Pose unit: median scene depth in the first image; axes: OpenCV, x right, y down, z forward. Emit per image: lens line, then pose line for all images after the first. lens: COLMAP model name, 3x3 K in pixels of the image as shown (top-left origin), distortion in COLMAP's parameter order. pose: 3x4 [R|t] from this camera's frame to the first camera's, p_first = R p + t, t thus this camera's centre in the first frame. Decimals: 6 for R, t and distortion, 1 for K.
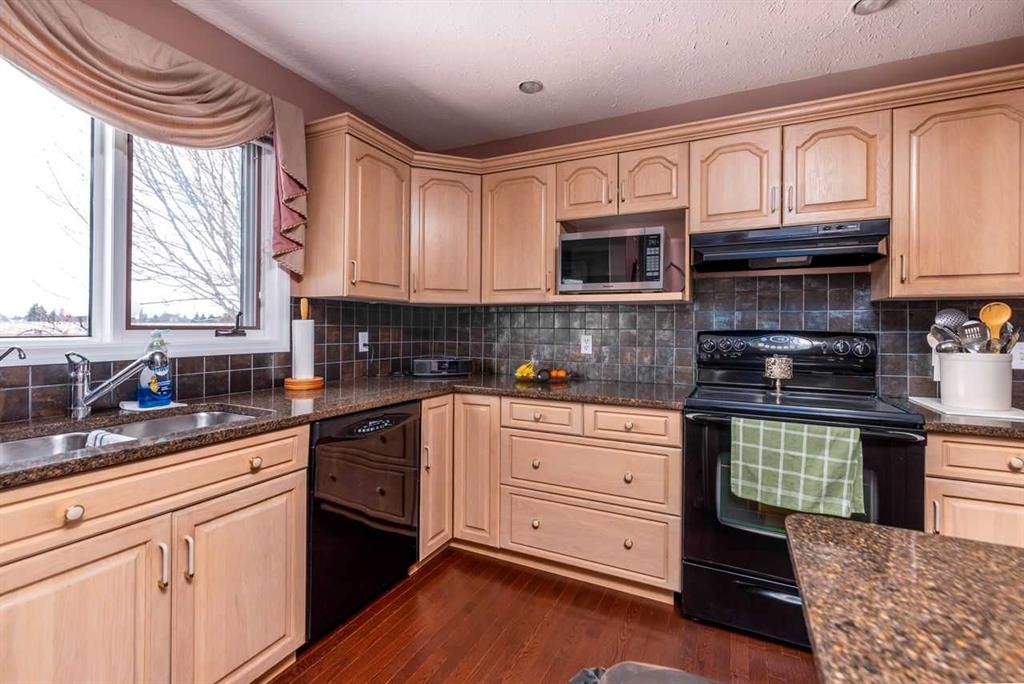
lens RADIAL K [[450.4, 0, 516.6], [0, 450.4, 327.0], [0, 0, 1]] dist [0.000410, 0.000010]
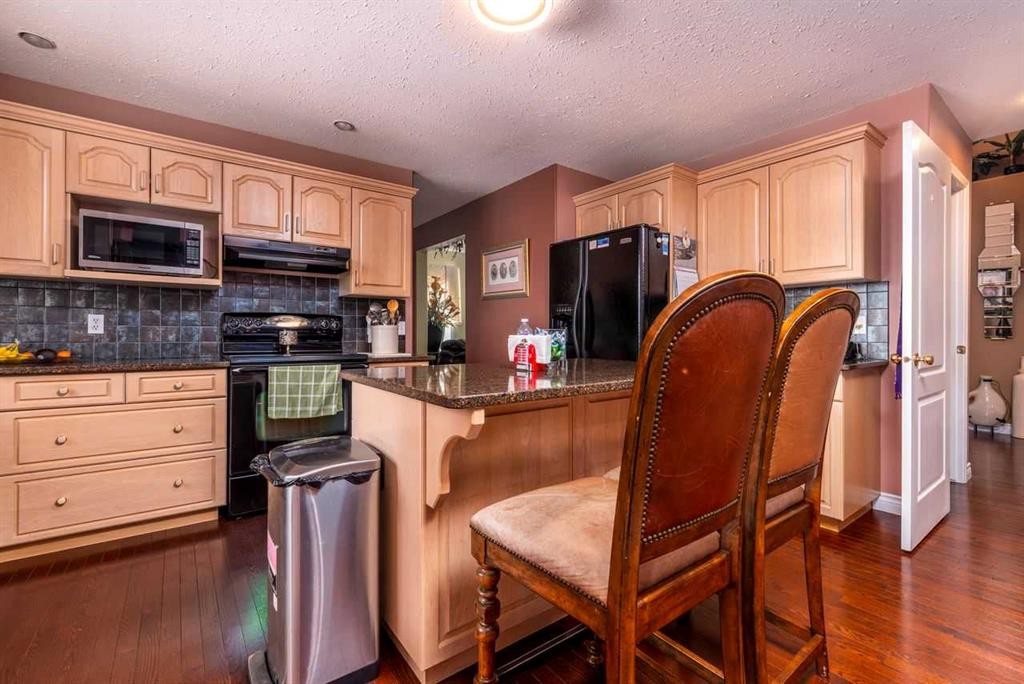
lens RADIAL K [[450.4, 0, 515.7], [0, 450.4, 334.6], [0, 0, 1]] dist [0.000410, 0.000010]
pose [[0.460703, -0.008330, 0.887515, -0.374709], [-0.003993, 0.999926, 0.011458, 0.059876], [-0.887545, -0.008823, 0.460636, -0.329846]]
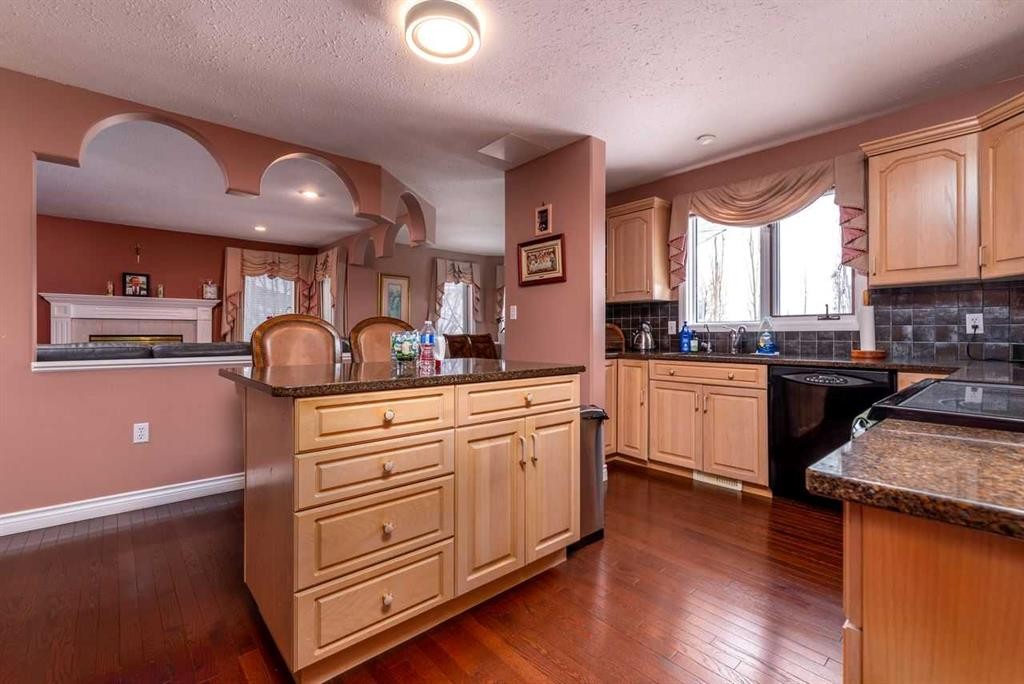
lens RADIAL K [[450.4, 0, 511.2], [0, 450.4, 337.0], [0, 0, 1]] dist [0.000410, 0.000010]
pose [[-0.386117, -0.002874, -0.922445, 1.555527], [0.004874, 0.999975, -0.005156, 0.102095], [0.922437, -0.006487, -0.386093, 0.724477]]
